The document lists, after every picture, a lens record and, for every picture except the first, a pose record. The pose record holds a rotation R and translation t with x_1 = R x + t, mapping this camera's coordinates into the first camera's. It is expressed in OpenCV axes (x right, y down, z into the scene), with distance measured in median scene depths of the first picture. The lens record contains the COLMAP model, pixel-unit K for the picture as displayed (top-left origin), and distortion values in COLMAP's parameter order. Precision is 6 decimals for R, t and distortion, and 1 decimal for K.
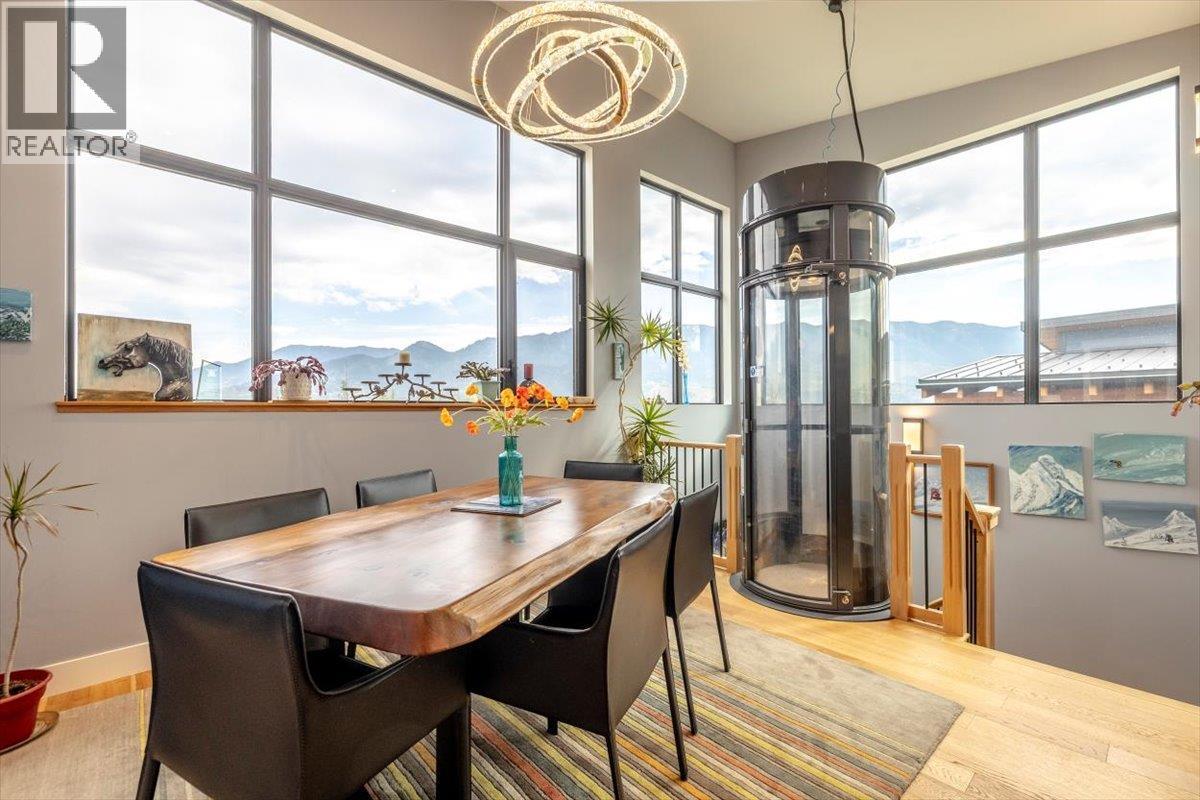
lens RADIAL K [[536.6, 0, 606.4], [0, 536.6, 401.6], [0, 0, 1]] dist [-0.001512, 0.000322]
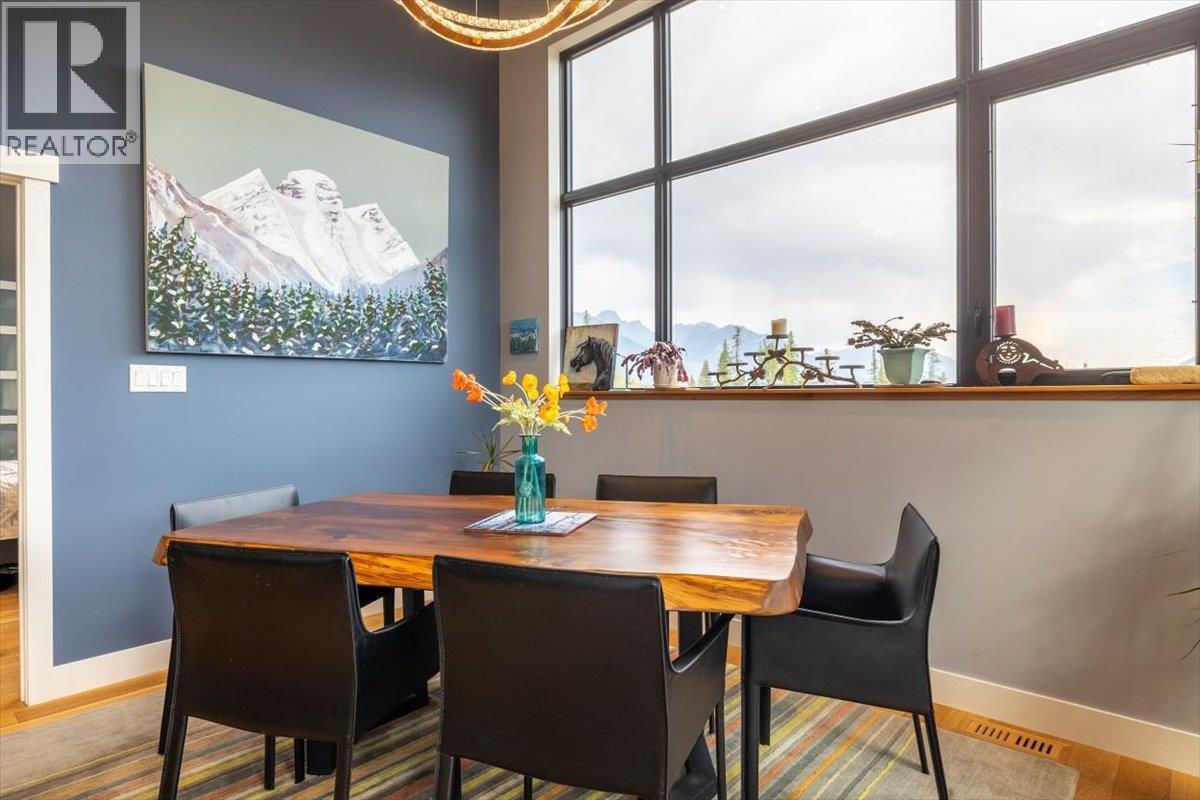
lens RADIAL K [[669.5, 0, 599.9], [0, 669.5, 395.8], [0, 0, 1]] dist [-0.004245, -0.000289]
pose [[0.067715, 0.000218, -0.997705, 0.558933], [0.014876, 0.999889, 0.001228, 0.007882], [0.997594, -0.014925, 0.067704, 0.737145]]
